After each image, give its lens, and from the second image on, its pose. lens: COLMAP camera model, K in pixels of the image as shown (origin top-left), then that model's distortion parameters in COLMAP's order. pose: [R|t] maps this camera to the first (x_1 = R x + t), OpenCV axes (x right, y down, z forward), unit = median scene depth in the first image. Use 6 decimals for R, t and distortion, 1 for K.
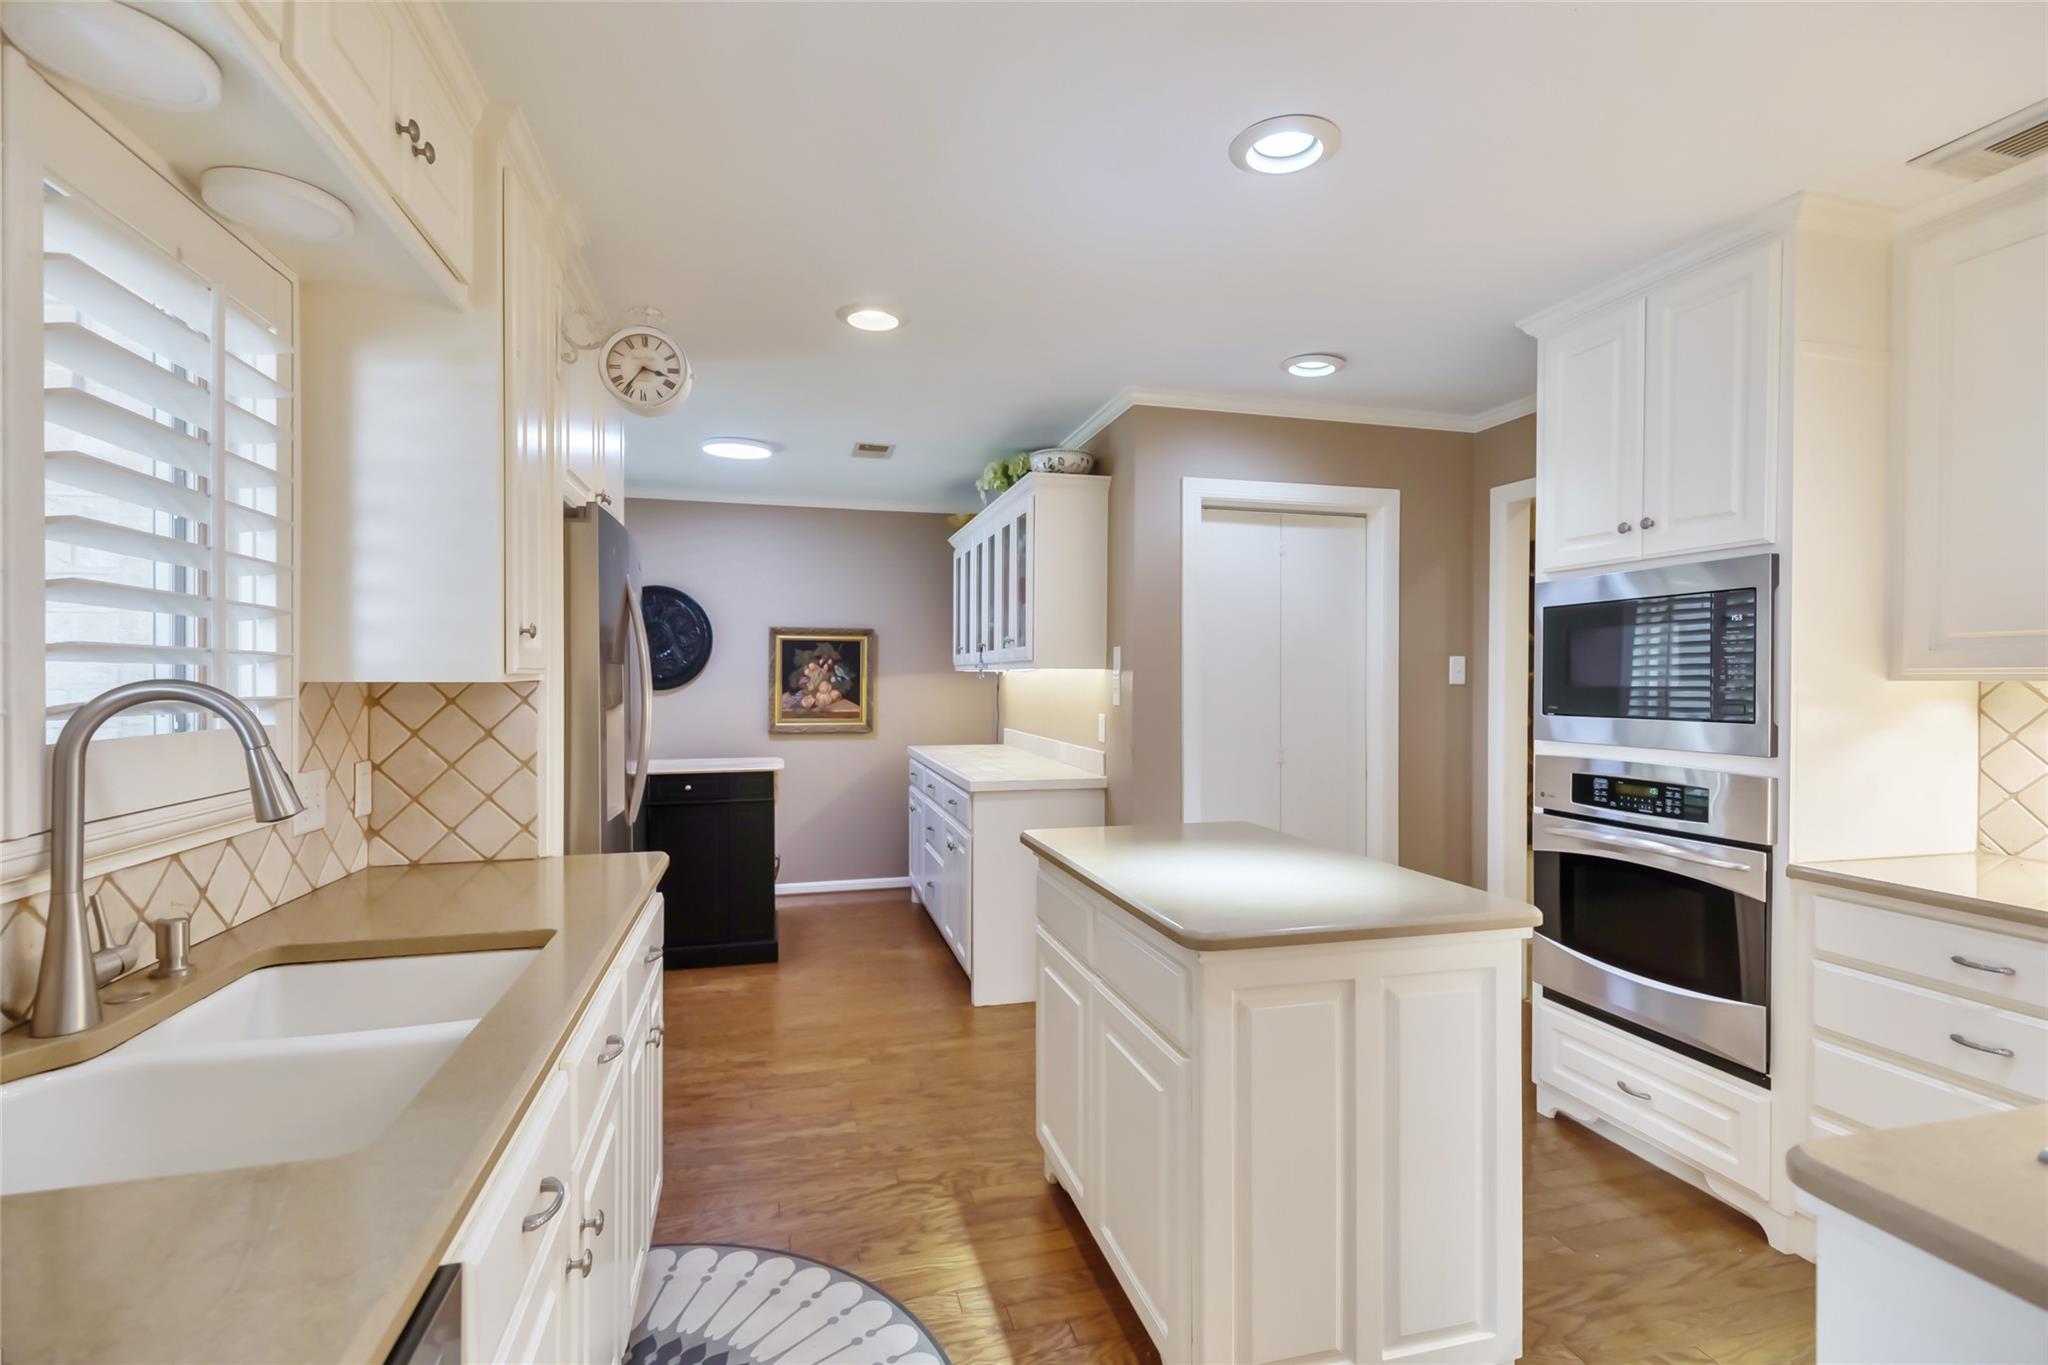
lens RADIAL K [[927.1, 0, 1026.1], [0, 927.1, 675.4], [0, 0, 1]] dist [0.001406, -0.000034]
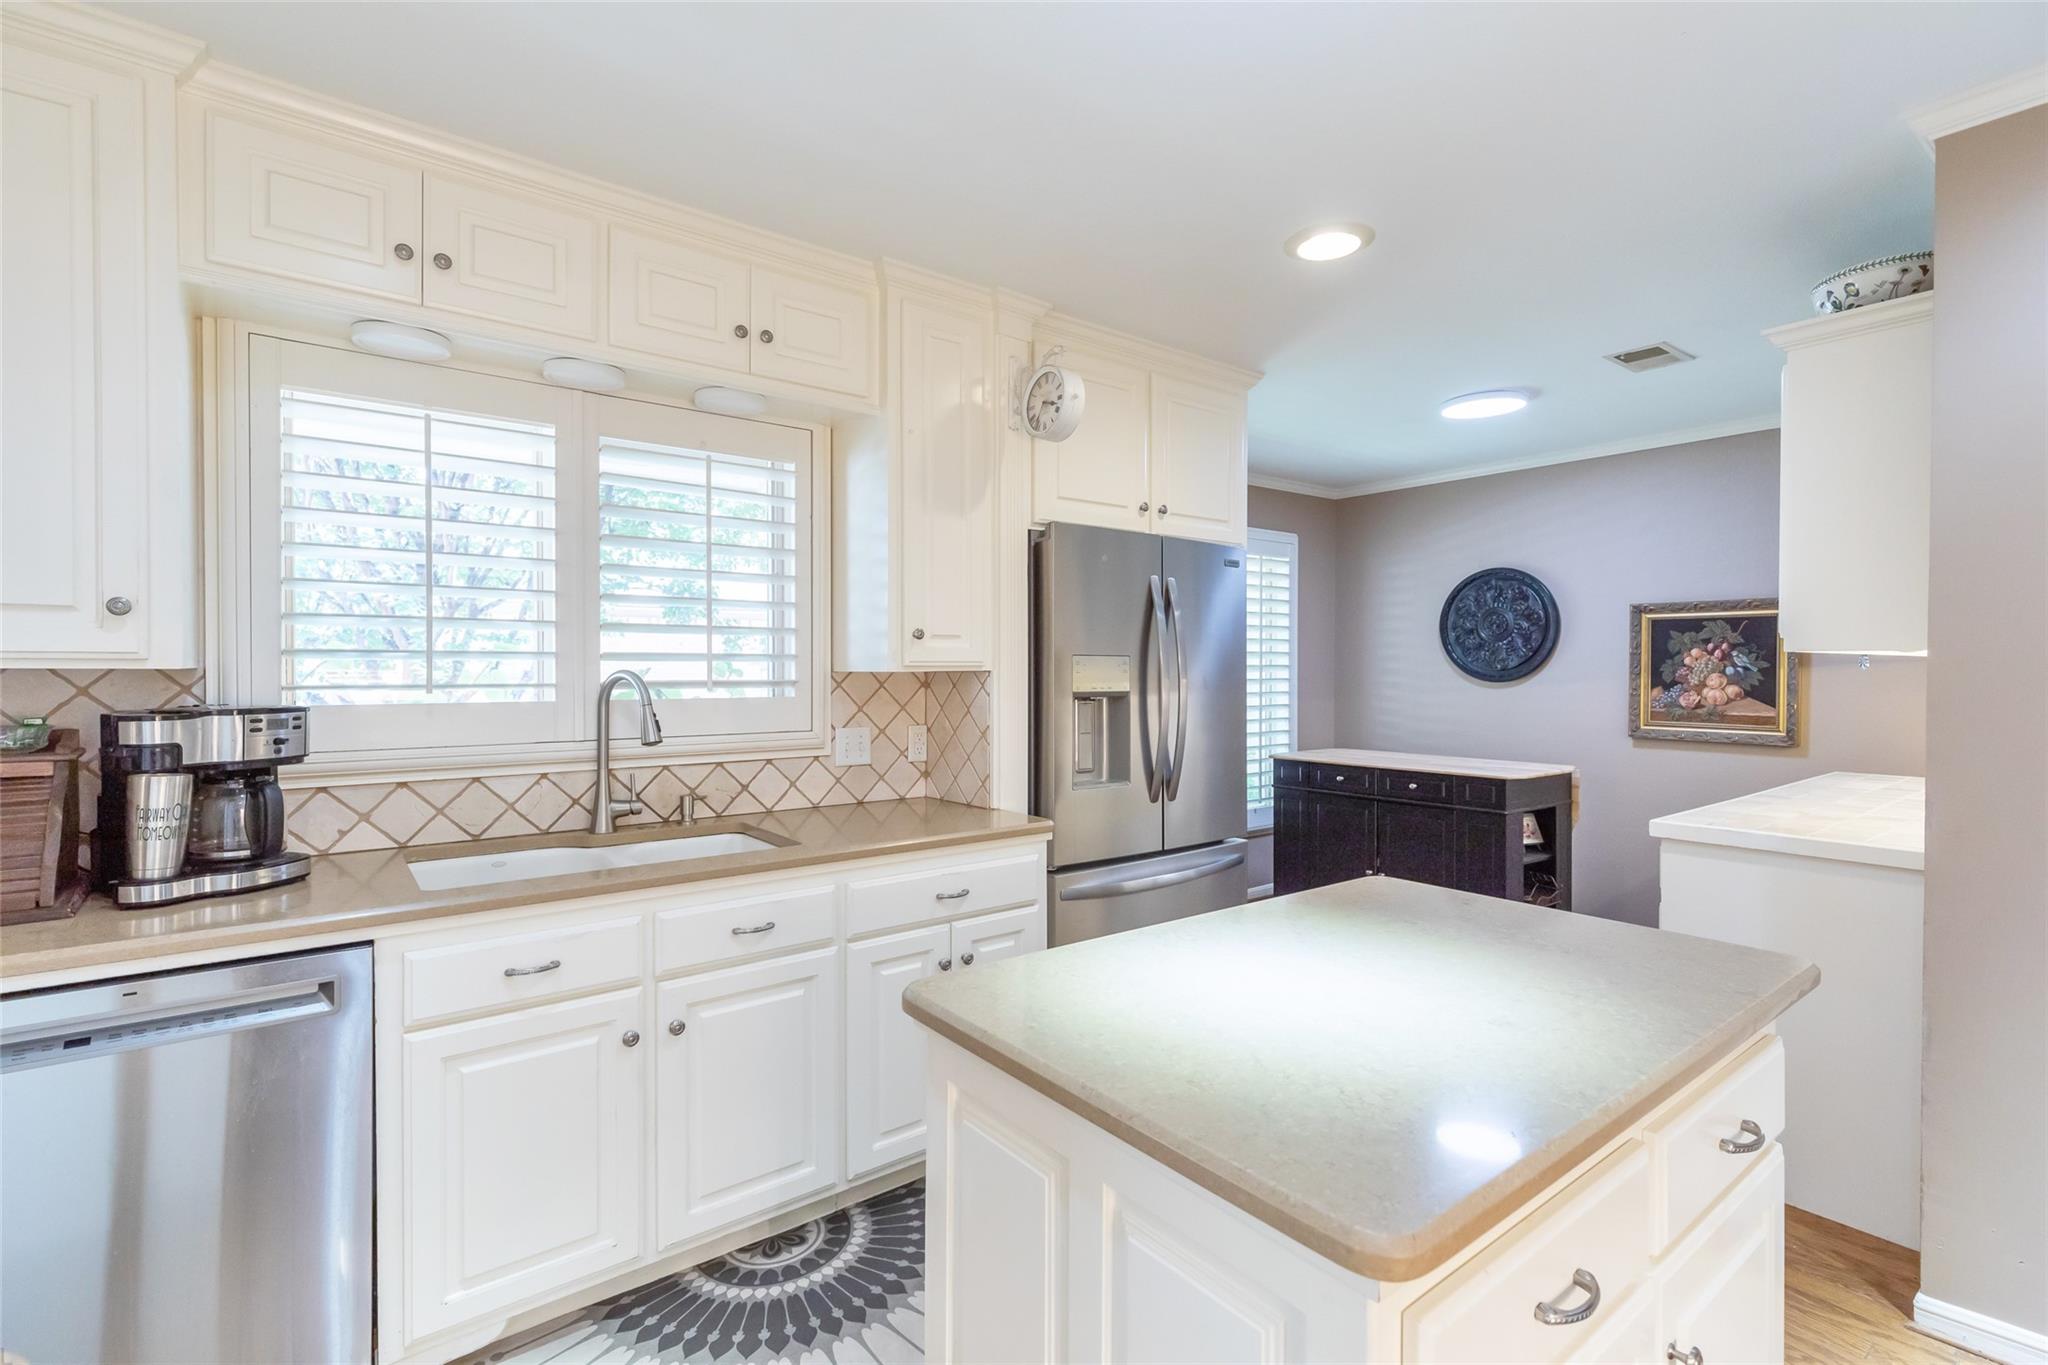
lens RADIAL K [[927.1, 0, 1026.1], [0, 927.1, 675.4], [0, 0, 1]] dist [0.001406, -0.000034]
pose [[0.378170, 0.005871, -0.925718, 0.263227], [0.003217, 0.999966, 0.007656, 0.000850], [0.925731, -0.005873, 0.378138, 0.215357]]
